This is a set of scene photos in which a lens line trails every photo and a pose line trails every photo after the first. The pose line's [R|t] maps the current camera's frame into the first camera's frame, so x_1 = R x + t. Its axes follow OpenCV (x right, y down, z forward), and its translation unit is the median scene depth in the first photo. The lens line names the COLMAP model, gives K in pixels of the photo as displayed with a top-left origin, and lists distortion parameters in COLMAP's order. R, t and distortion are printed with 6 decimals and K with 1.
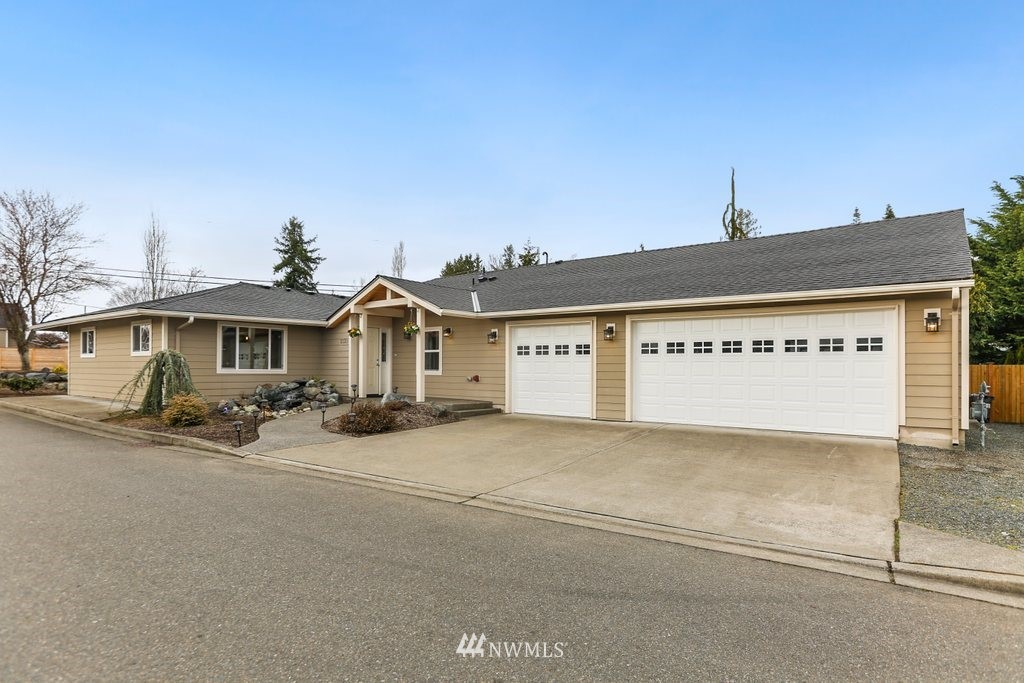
lens RADIAL K [[514.9, 0, 487.0], [0, 514.9, 370.3], [0, 0, 1]] dist [-0.014140, 0.009327]
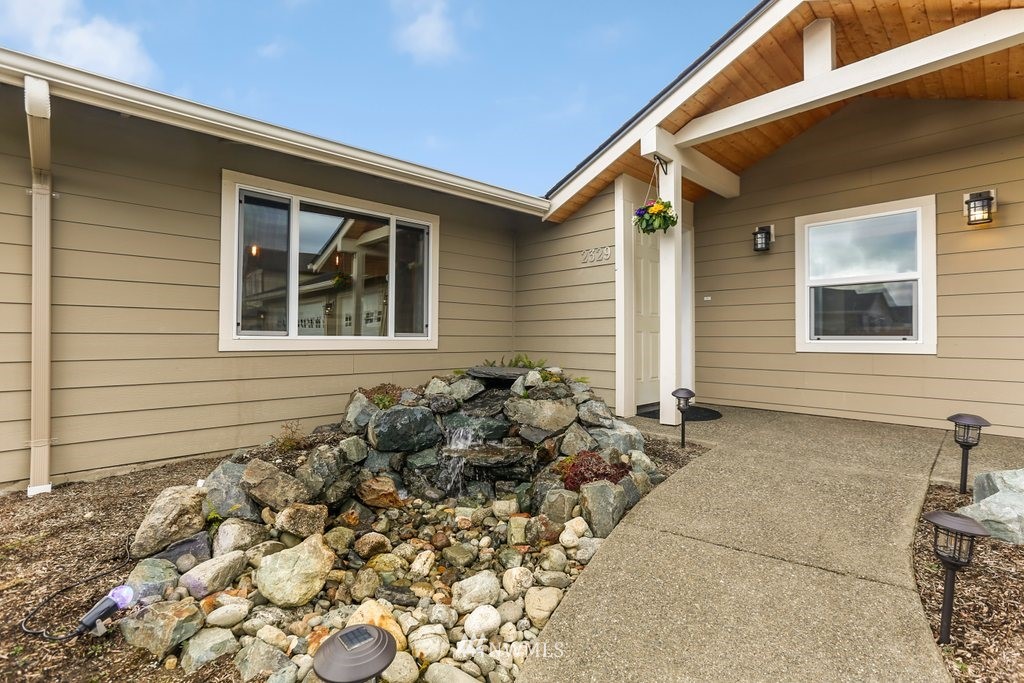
lens RADIAL K [[463.5, 0, 514.8], [0, 463.5, 334.7], [0, 0, 1]] dist [-0.029074, 0.012790]
pose [[0.991979, -0.002510, -0.126378, -0.323195], [0.001400, 0.999960, -0.008870, 0.000073], [0.126395, 0.008622, 0.991943, 0.752325]]
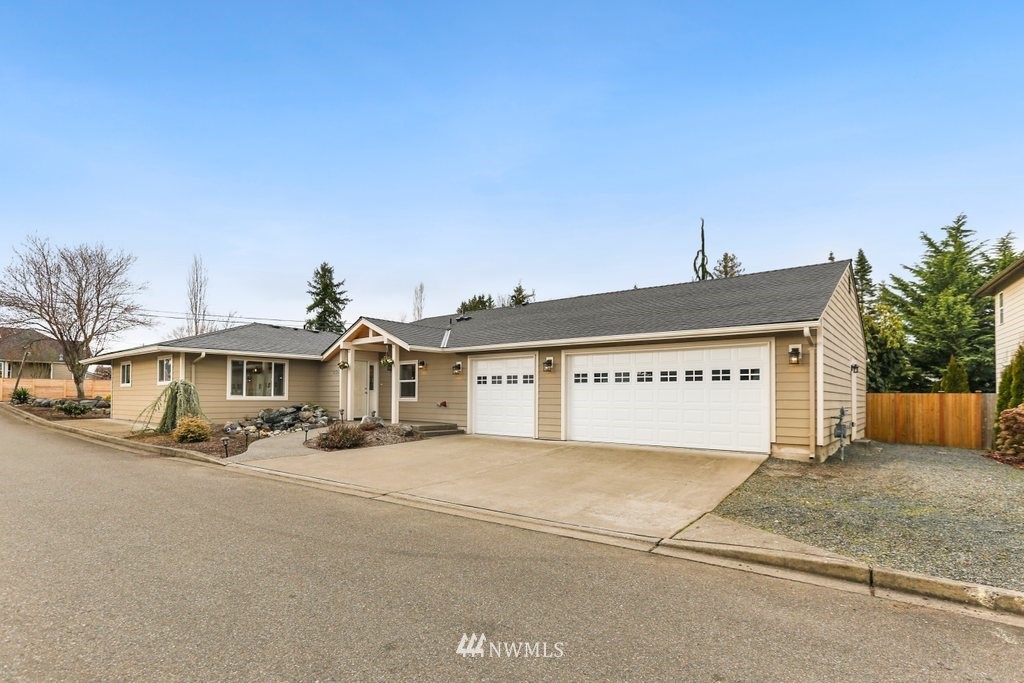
lens RADIAL K [[465.1, 0, 485.7], [0, 465.1, 395.1], [0, 0, 1]] dist [-0.018368, 0.004349]
pose [[0.999613, 0.000730, -0.027797, 0.103480], [-0.000997, 0.999954, -0.009578, 0.005228], [0.027789, 0.009602, 0.999568, -0.056278]]
